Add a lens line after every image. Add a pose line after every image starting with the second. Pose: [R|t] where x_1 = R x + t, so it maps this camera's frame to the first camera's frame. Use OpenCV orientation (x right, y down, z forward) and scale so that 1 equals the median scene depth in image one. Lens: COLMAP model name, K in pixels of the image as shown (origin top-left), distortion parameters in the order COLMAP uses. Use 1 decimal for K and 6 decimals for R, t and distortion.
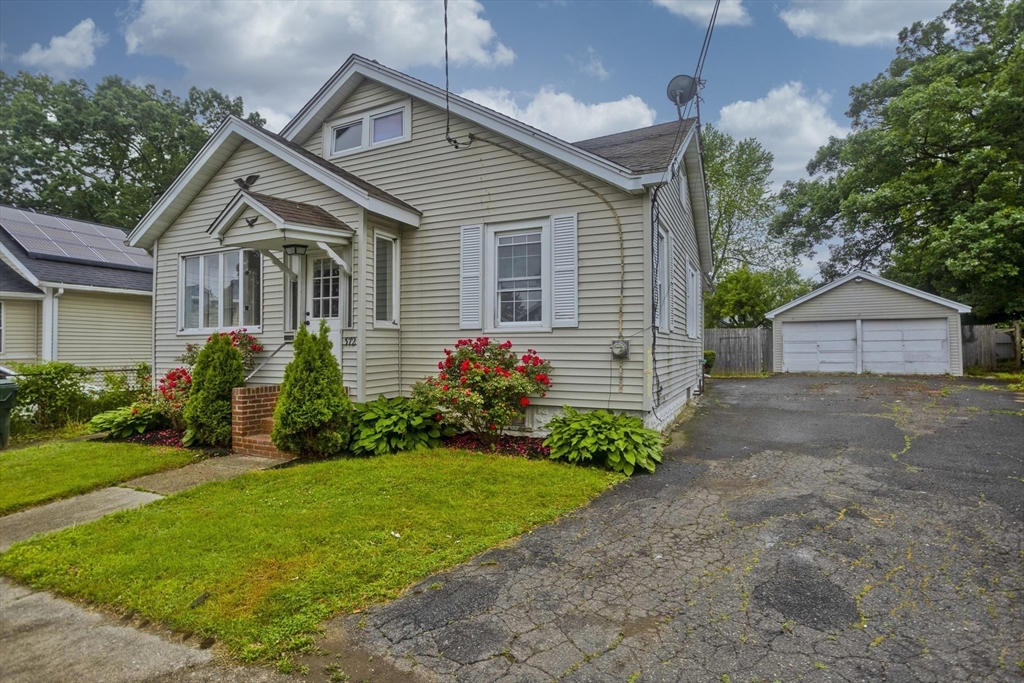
lens RADIAL K [[503.6, 0, 507.5], [0, 503.6, 334.4], [0, 0, 1]] dist [-0.049390, 0.029359]
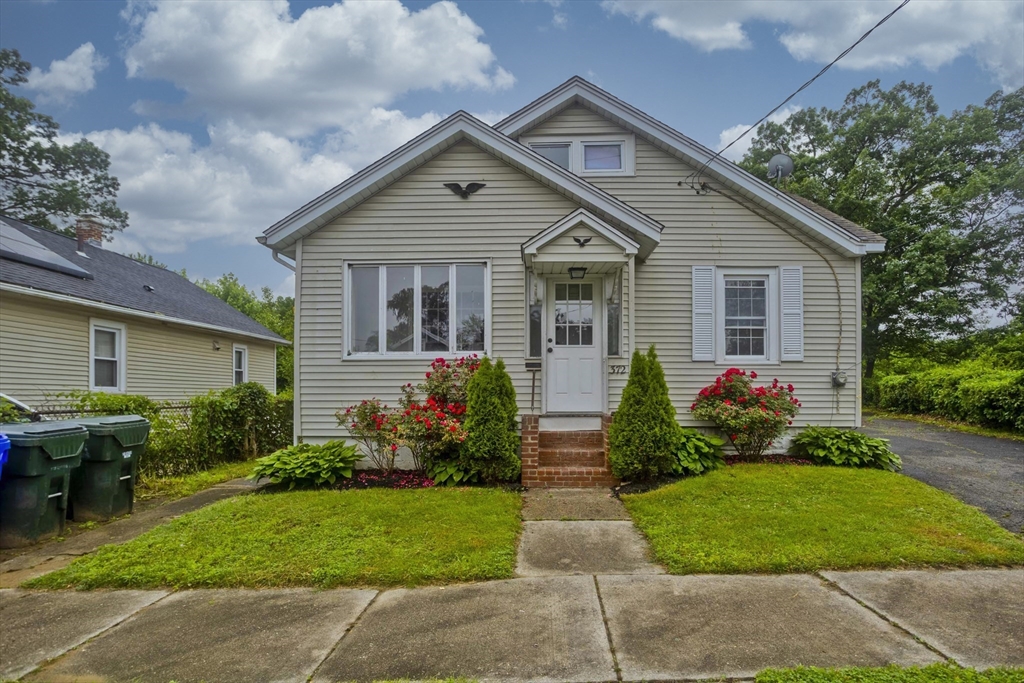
lens RADIAL K [[561.2, 0, 513.9], [0, 561.2, 382.4], [0, 0, 1]] dist [-0.025600, 0.001751]
pose [[0.909513, 0.010792, 0.415536, -0.968040], [-0.011996, 0.999928, 0.000287, 0.041809], [-0.415503, -0.005245, 0.909577, 0.060922]]
